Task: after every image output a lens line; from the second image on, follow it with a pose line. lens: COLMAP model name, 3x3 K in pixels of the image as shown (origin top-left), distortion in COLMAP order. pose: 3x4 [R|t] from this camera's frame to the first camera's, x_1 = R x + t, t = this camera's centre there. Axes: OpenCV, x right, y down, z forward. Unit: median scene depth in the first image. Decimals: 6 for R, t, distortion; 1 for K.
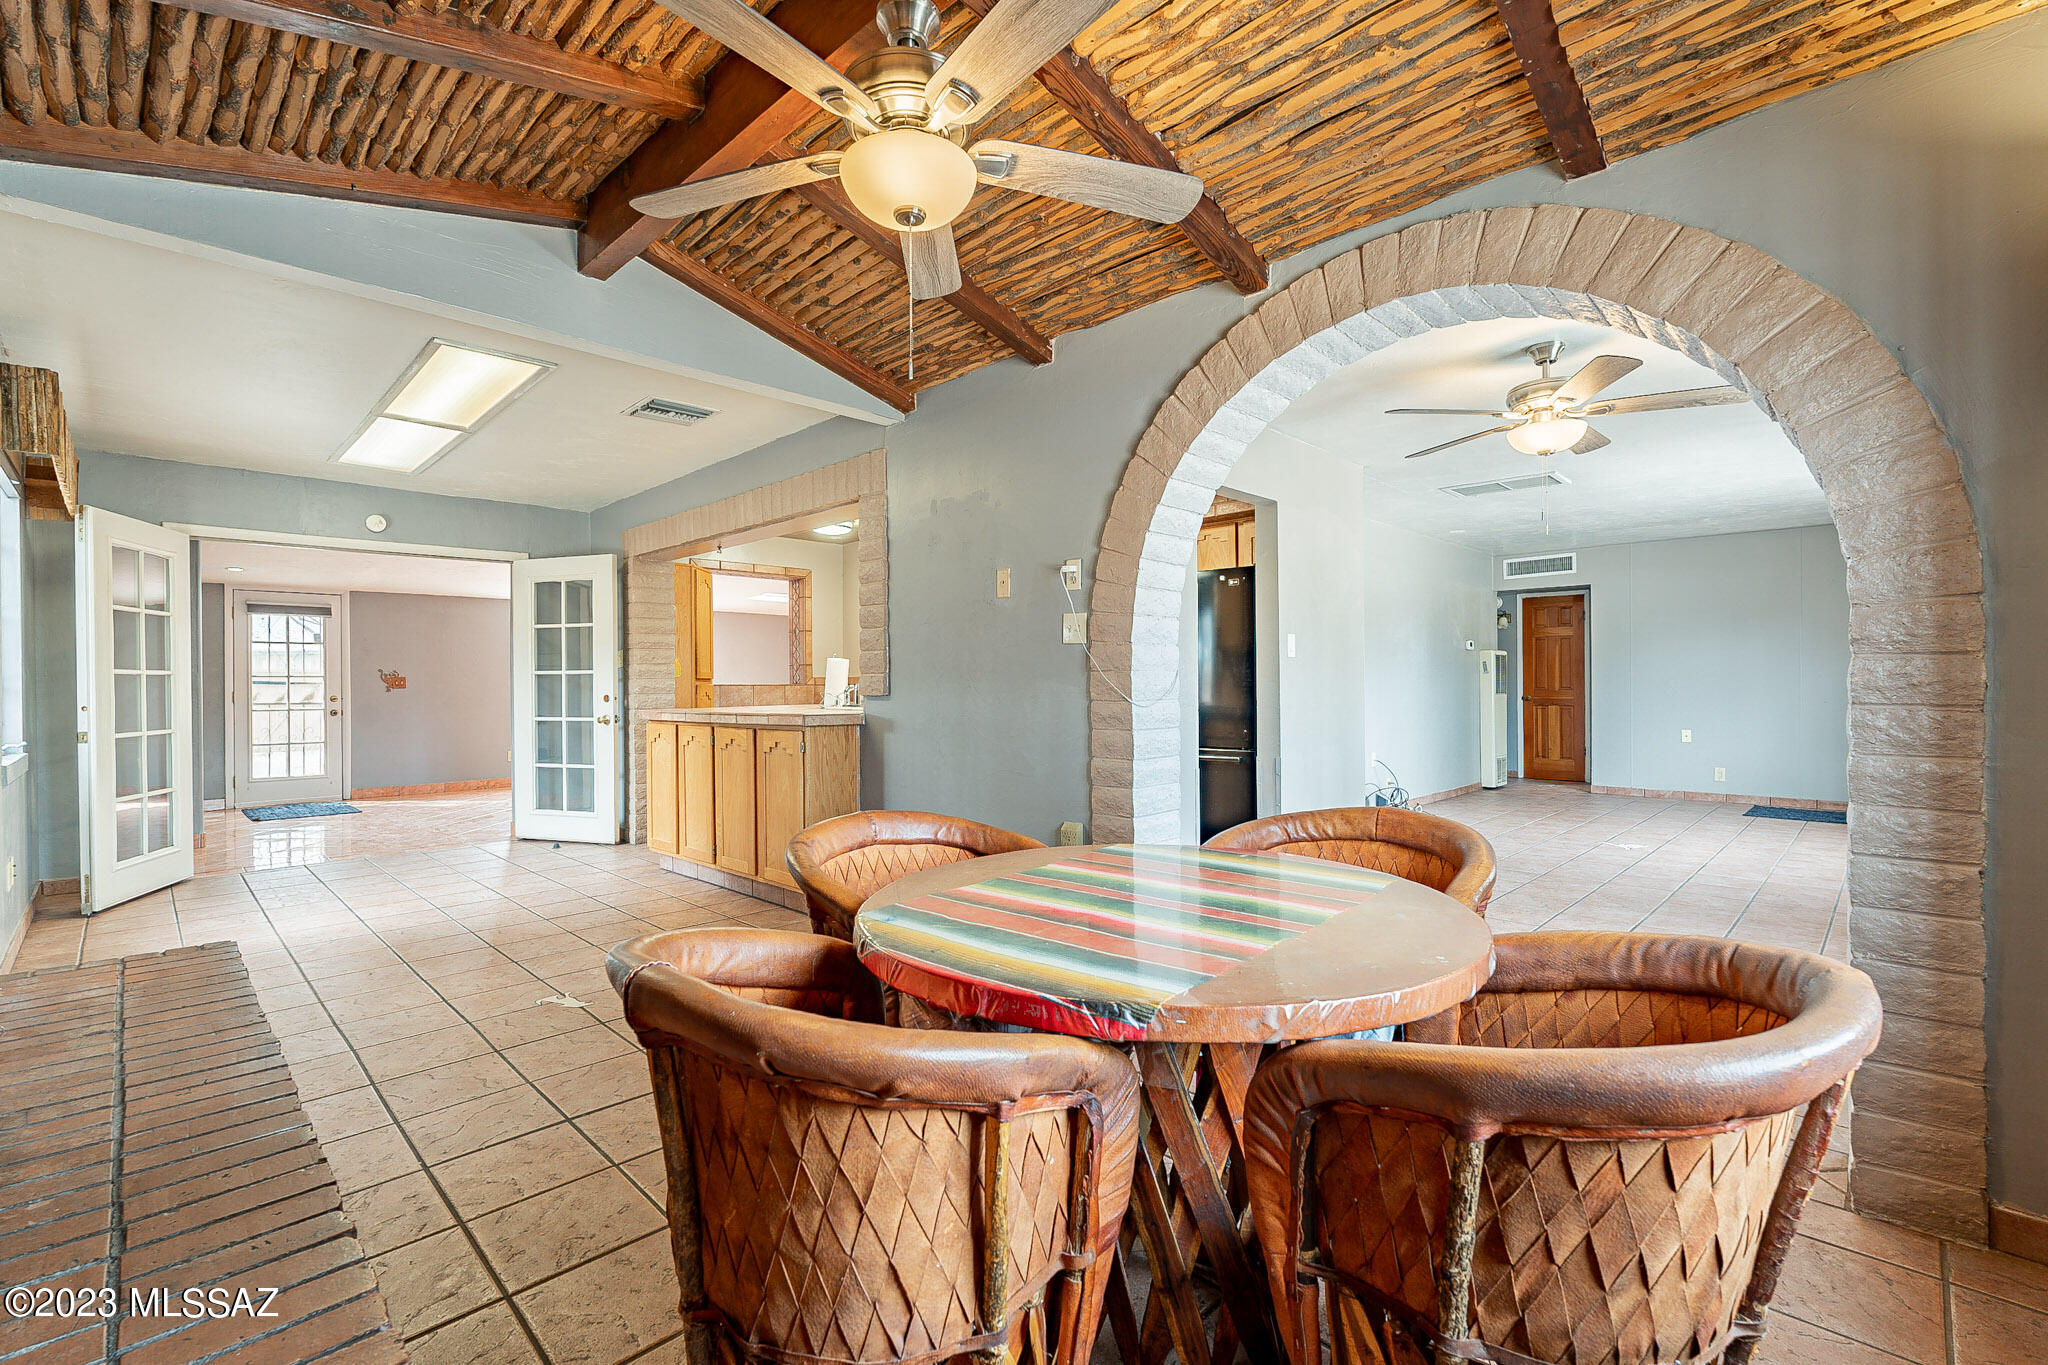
lens RADIAL K [[895.1, 0, 1019.1], [0, 895.1, 689.6], [0, 0, 1]] dist [0.000367, 0.000227]
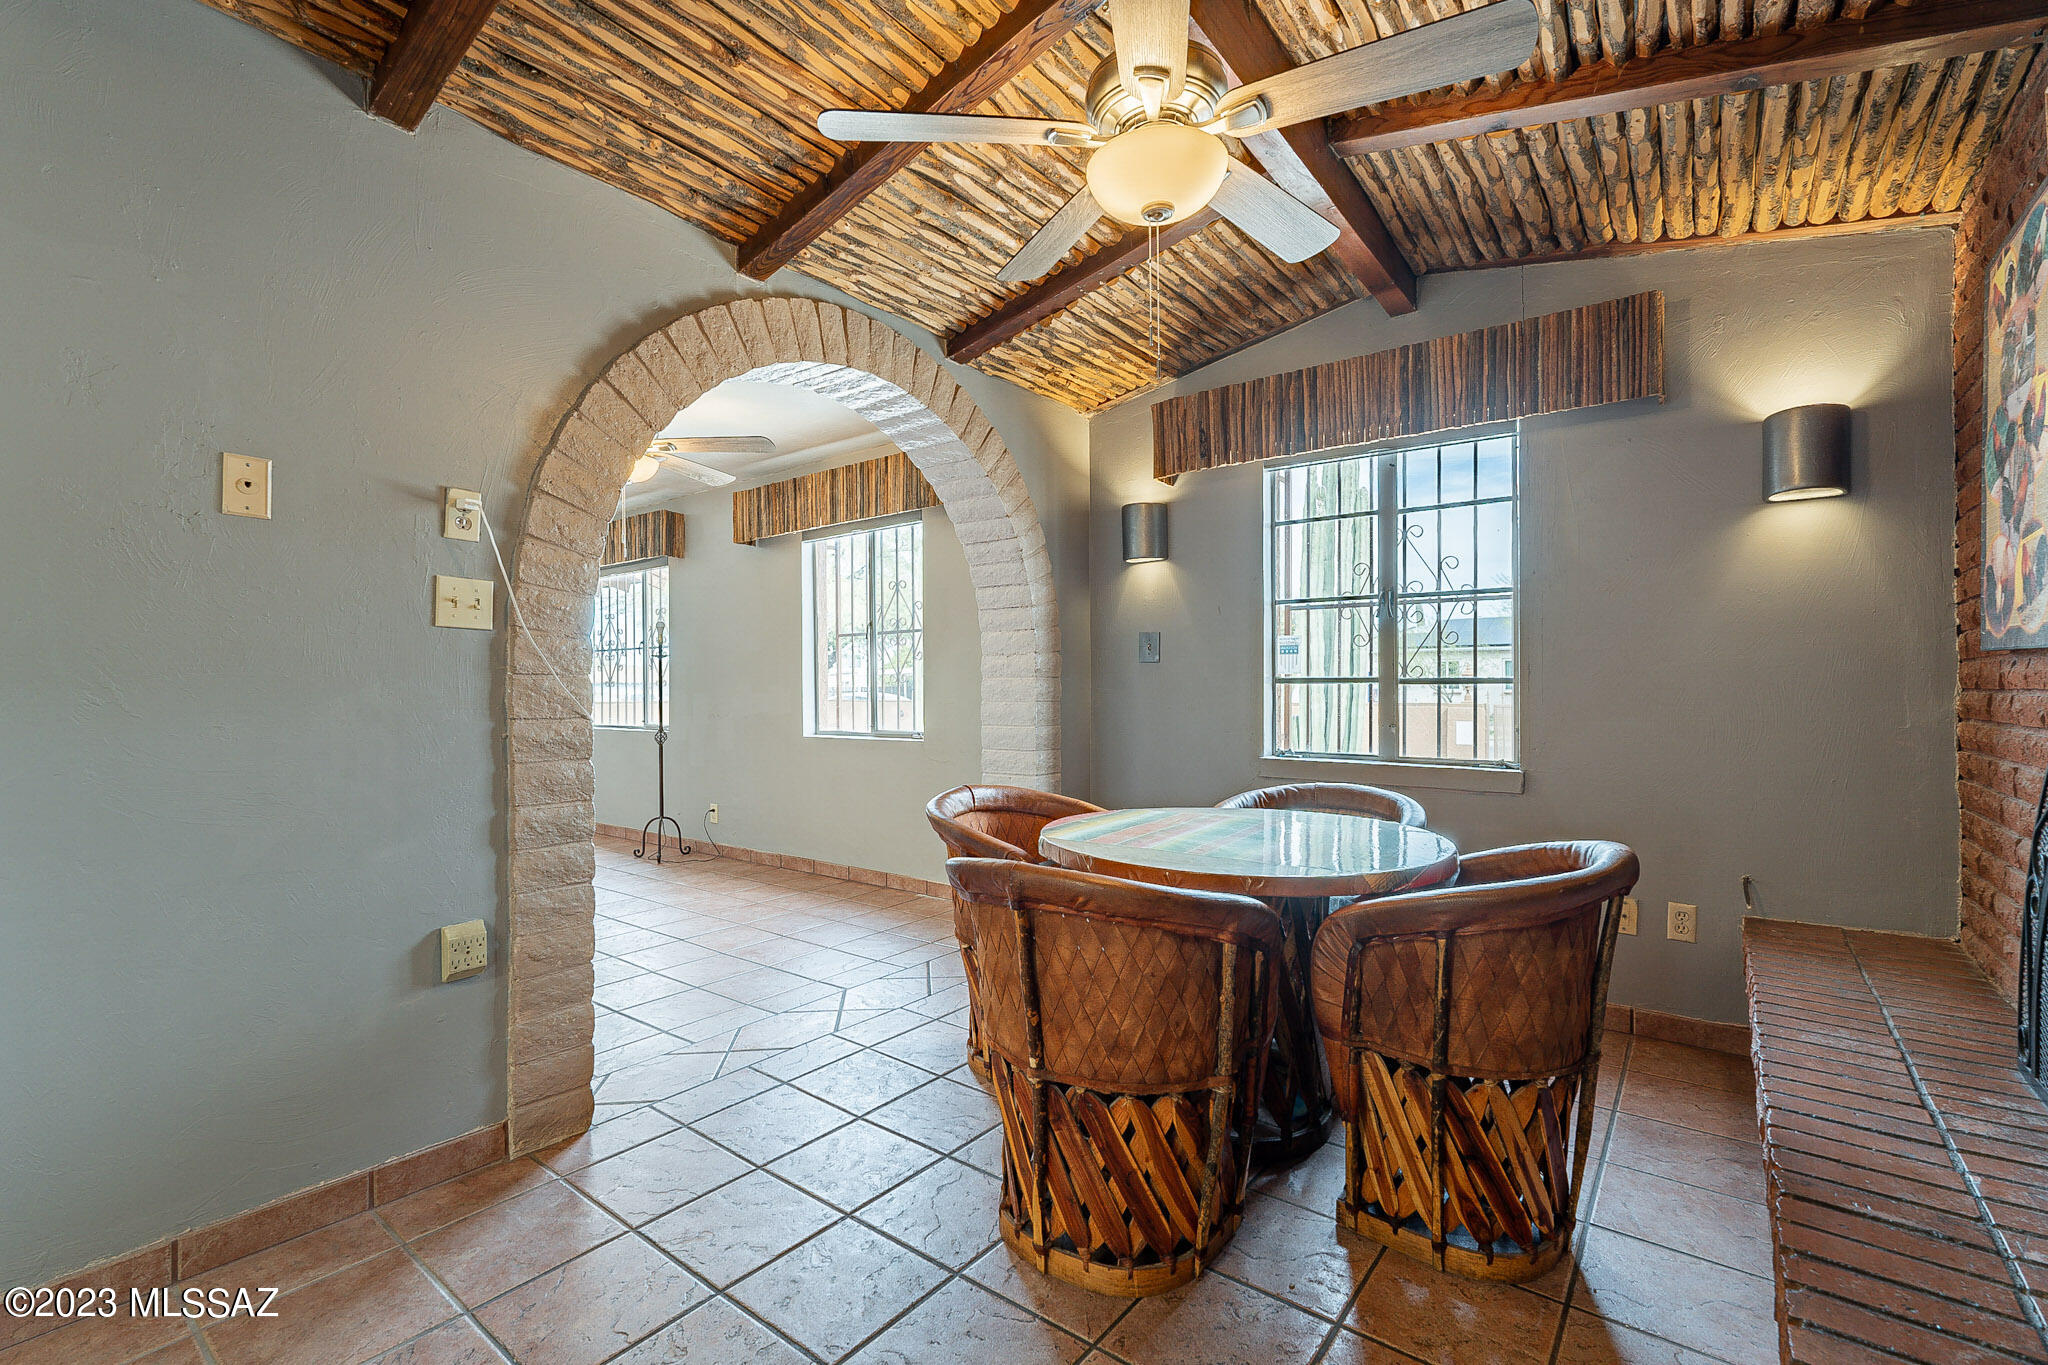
lens RADIAL K [[895.1, 0, 1019.1], [0, 895.1, 689.6], [0, 0, 1]] dist [0.000367, 0.000227]
pose [[-0.114857, 0.001931, 0.993380, -0.652022], [0.003920, 0.999991, -0.001491, -0.008134], [-0.993374, 0.003723, -0.114864, 0.772303]]
